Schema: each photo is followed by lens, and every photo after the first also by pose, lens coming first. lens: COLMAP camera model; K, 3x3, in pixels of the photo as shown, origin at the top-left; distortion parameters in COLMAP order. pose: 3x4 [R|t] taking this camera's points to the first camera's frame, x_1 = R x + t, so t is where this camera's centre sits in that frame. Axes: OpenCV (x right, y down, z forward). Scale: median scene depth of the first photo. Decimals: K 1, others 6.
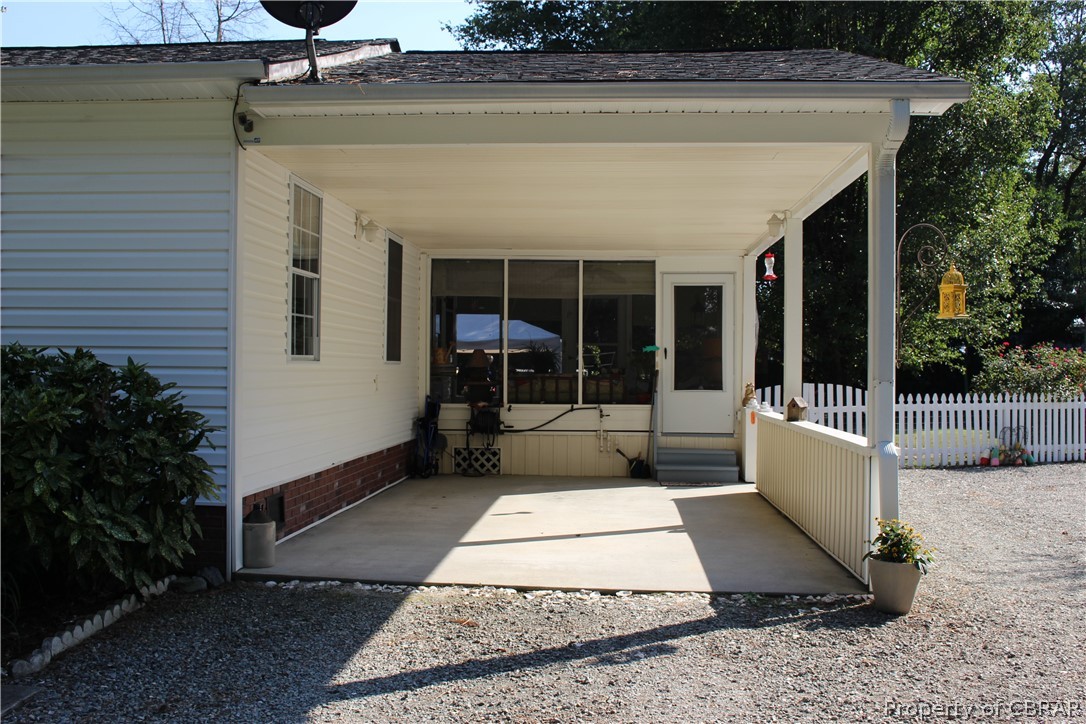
lens RADIAL K [[1140.8, 0, 547.7], [0, 1140.8, 362.8], [0, 0, 1]] dist [-0.130216, 0.149563]
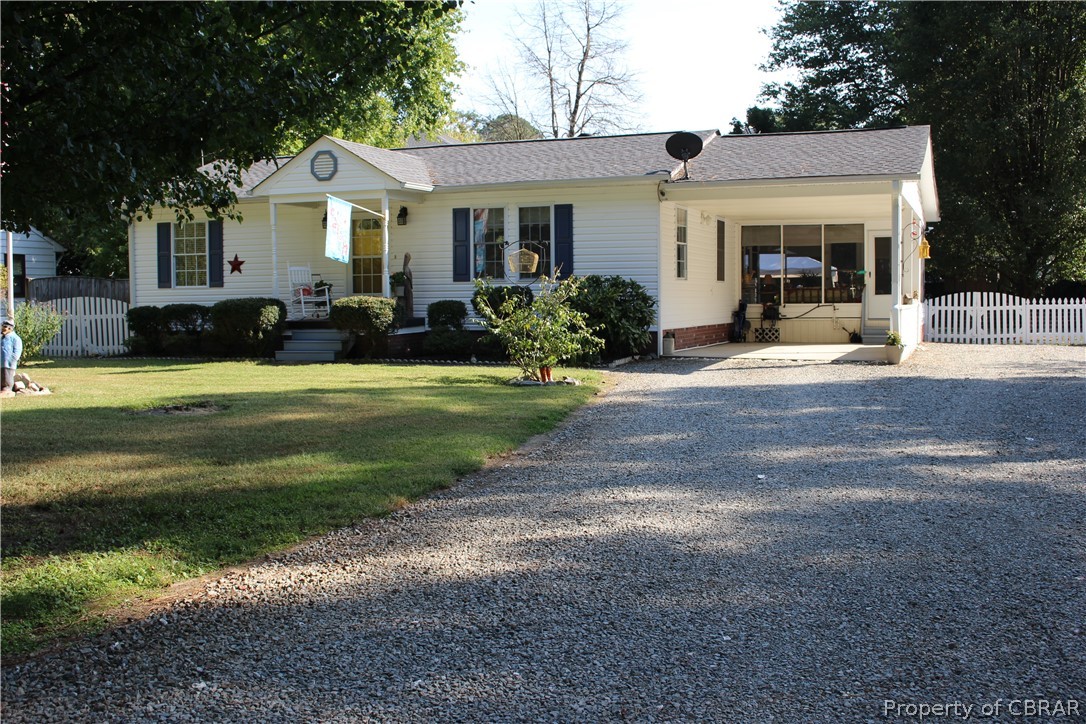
lens RADIAL K [[1140.8, 0, 547.7], [0, 1140.8, 362.8], [0, 0, 1]] dist [-0.130216, 0.149563]
pose [[0.956286, 0.000023, -0.292432, 0.138397], [0.017835, 0.998134, 0.058403, 0.017563], [0.291887, -0.061066, 0.954501, -0.879040]]
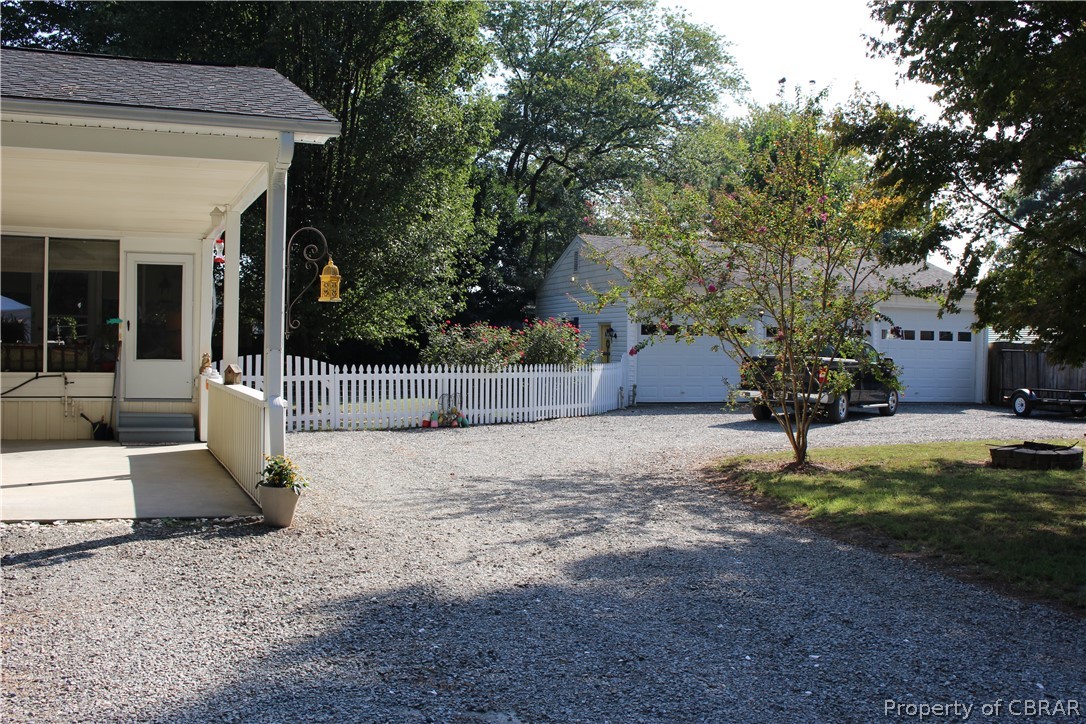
lens RADIAL K [[1140.8, 0, 547.7], [0, 1140.8, 362.8], [0, 0, 1]] dist [-0.130216, 0.149563]
pose [[0.909541, 0.003541, 0.415599, 0.021655], [-0.012650, 0.999736, 0.019167, 0.001593], [-0.415421, -0.022691, 0.909346, -0.145987]]
